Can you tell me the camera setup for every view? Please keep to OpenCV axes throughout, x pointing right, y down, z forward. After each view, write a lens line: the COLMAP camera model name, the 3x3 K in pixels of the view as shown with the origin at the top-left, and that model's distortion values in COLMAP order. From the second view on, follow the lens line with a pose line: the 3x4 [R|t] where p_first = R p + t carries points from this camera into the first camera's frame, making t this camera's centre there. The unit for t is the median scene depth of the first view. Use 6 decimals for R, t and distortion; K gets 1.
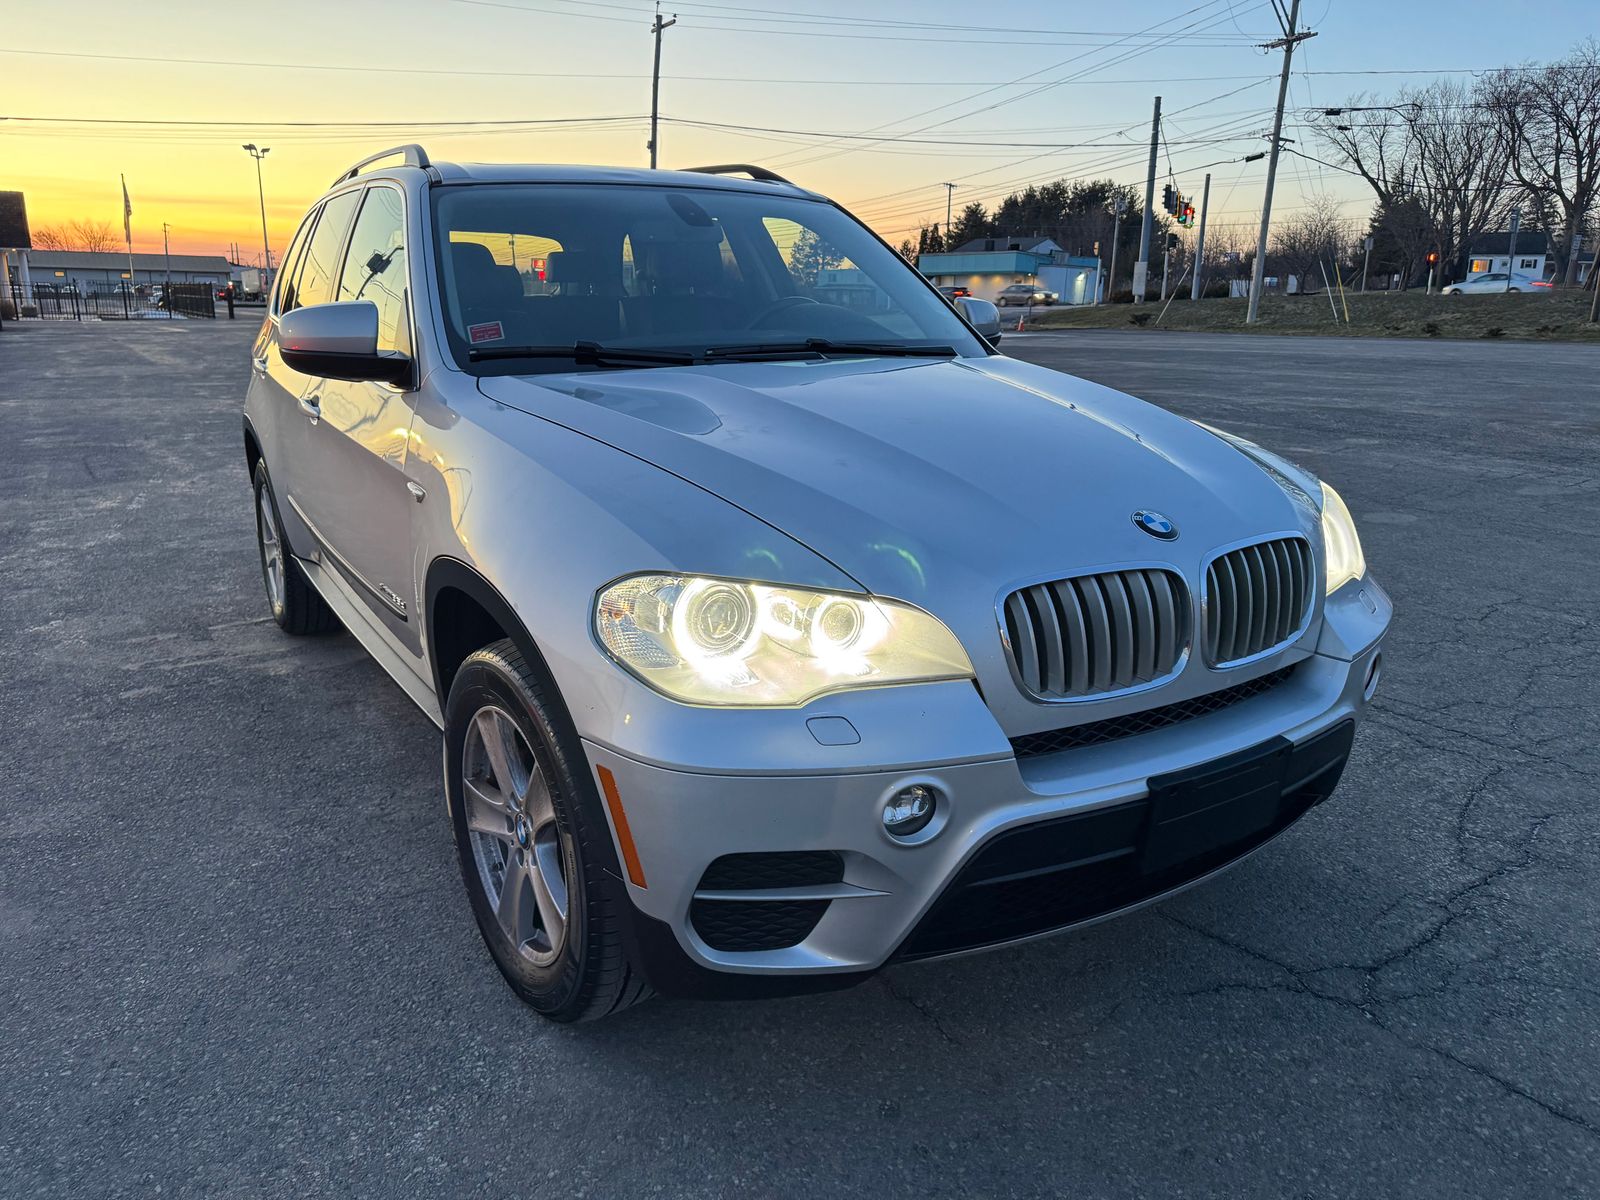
lens RADIAL K [[1191.4, 0, 800.0], [0, 1191.4, 600.0], [0, 0, 1]] dist [0.012900, -0.002100]
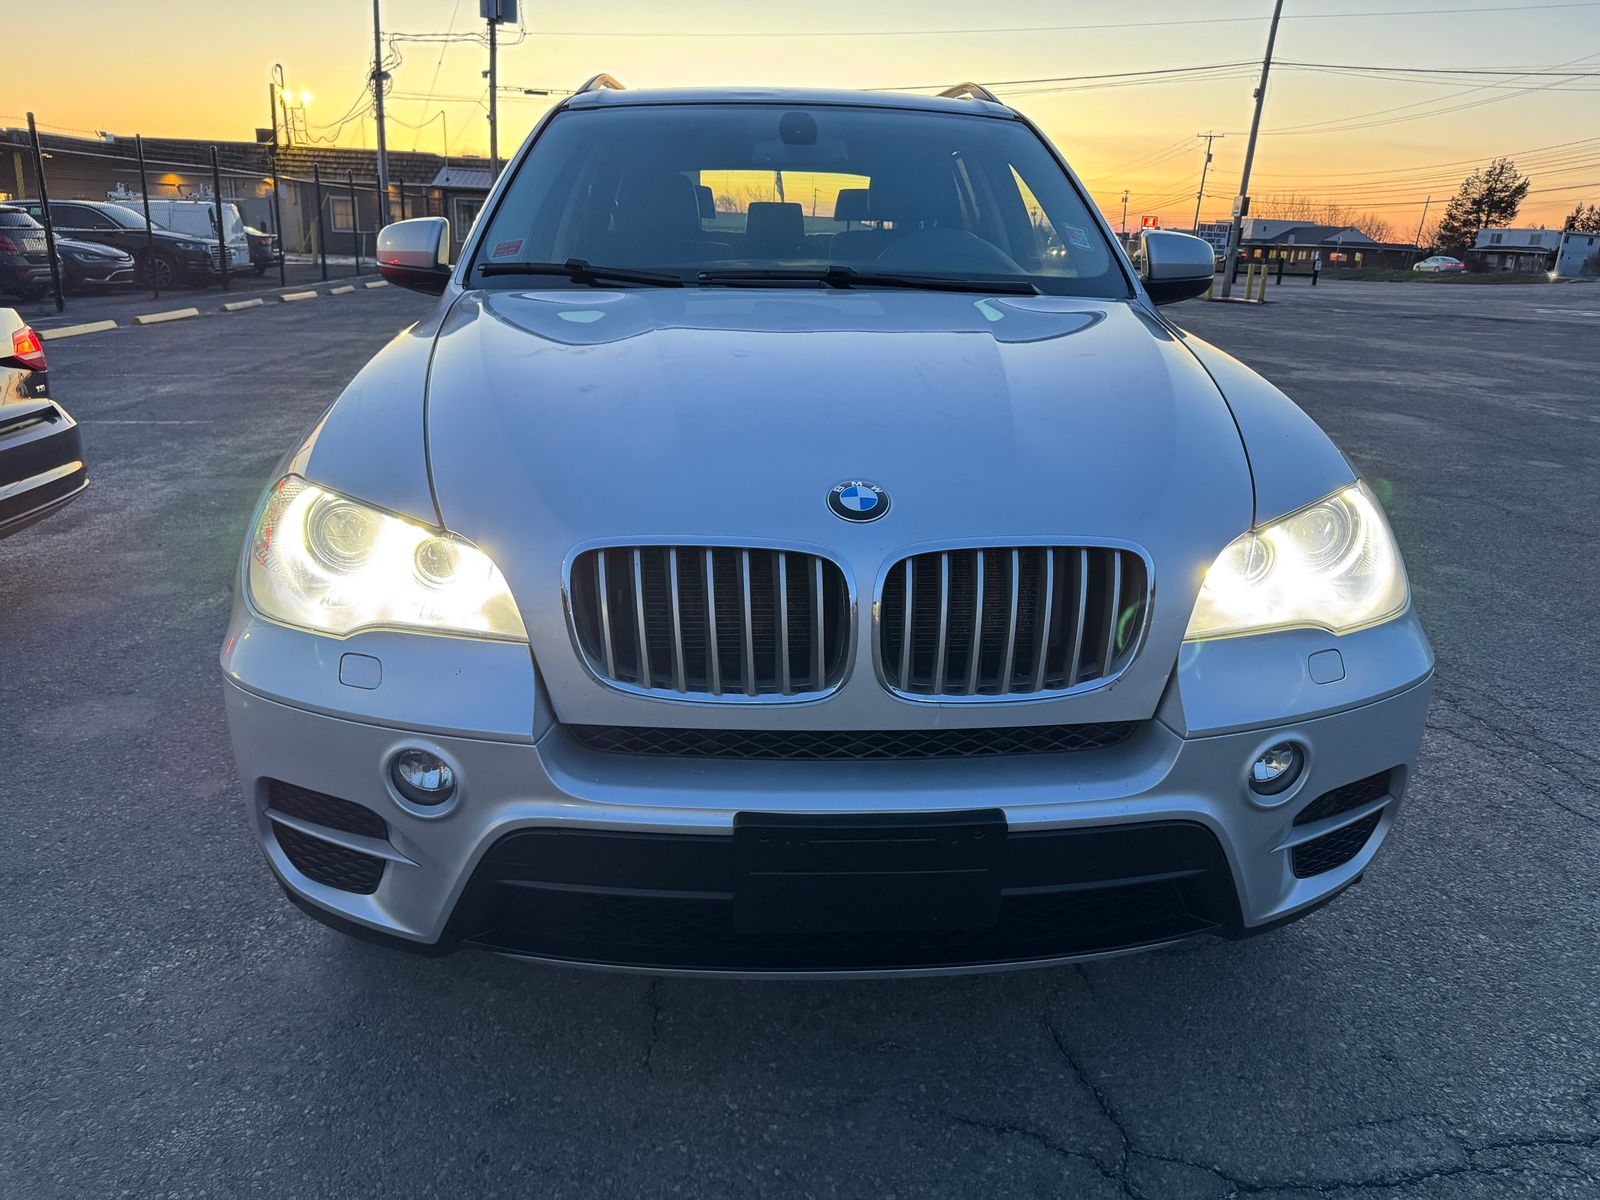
lens RADIAL K [[1191.4, 0, 800.0], [0, 1191.4, 600.0], [0, 0, 1]] dist [0.012900, -0.002100]
pose [[0.860423, 0.153731, -0.485838, 0.547932], [-0.140232, 0.988030, 0.064285, -0.037013], [0.489904, 0.012818, 0.871682, 0.266303]]
